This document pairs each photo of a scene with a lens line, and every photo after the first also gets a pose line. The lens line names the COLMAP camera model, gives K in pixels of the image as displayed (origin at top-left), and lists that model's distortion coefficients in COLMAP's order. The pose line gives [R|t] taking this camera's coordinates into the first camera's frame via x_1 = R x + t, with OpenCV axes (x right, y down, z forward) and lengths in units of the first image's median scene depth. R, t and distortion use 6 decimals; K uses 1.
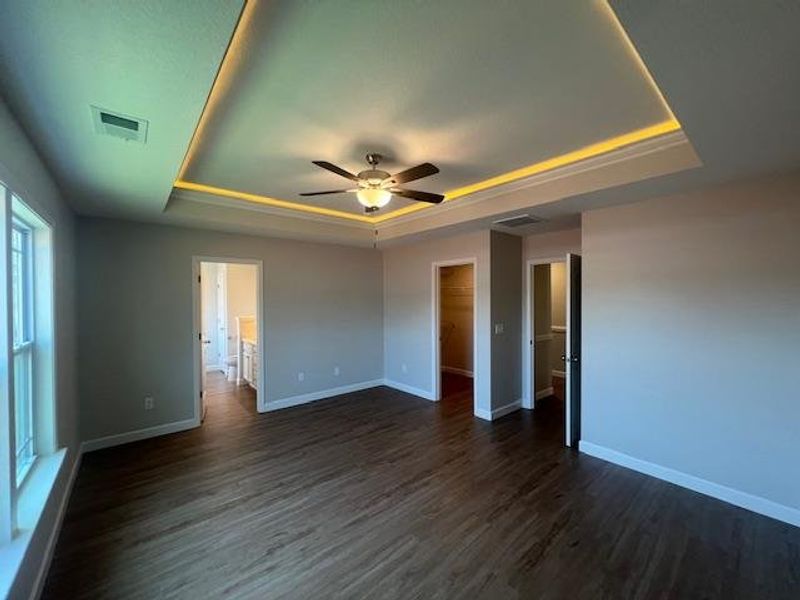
lens RADIAL K [[318.4, 0, 400.0], [0, 318.4, 300.0], [0, 0, 1]] dist [-0.000870, -0.000100]
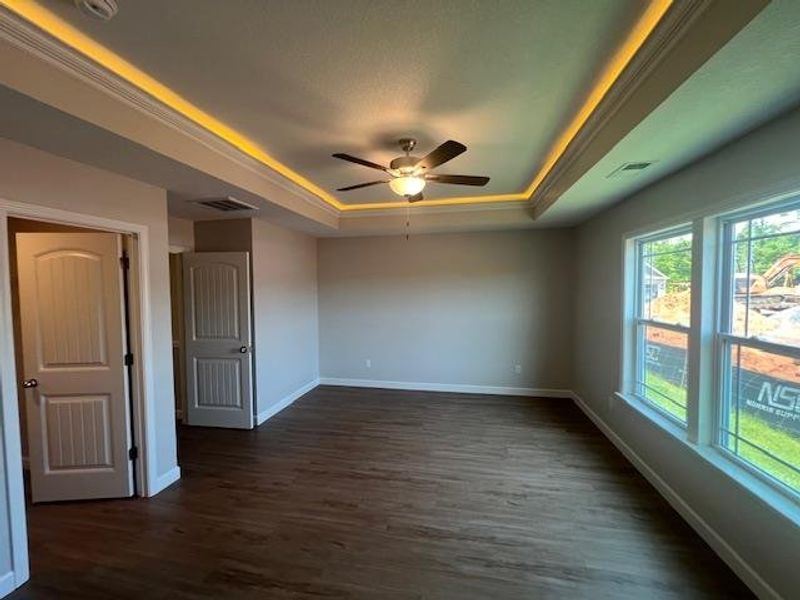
lens RADIAL K [[318.4, 0, 400.0], [0, 318.4, 300.0], [0, 0, 1]] dist [-0.000870, -0.000100]
pose [[-0.615447, -0.023641, 0.787824, -0.833682], [0.022252, 0.998630, 0.047351, -0.028369], [-0.787864, 0.046673, -0.614078, 1.646217]]
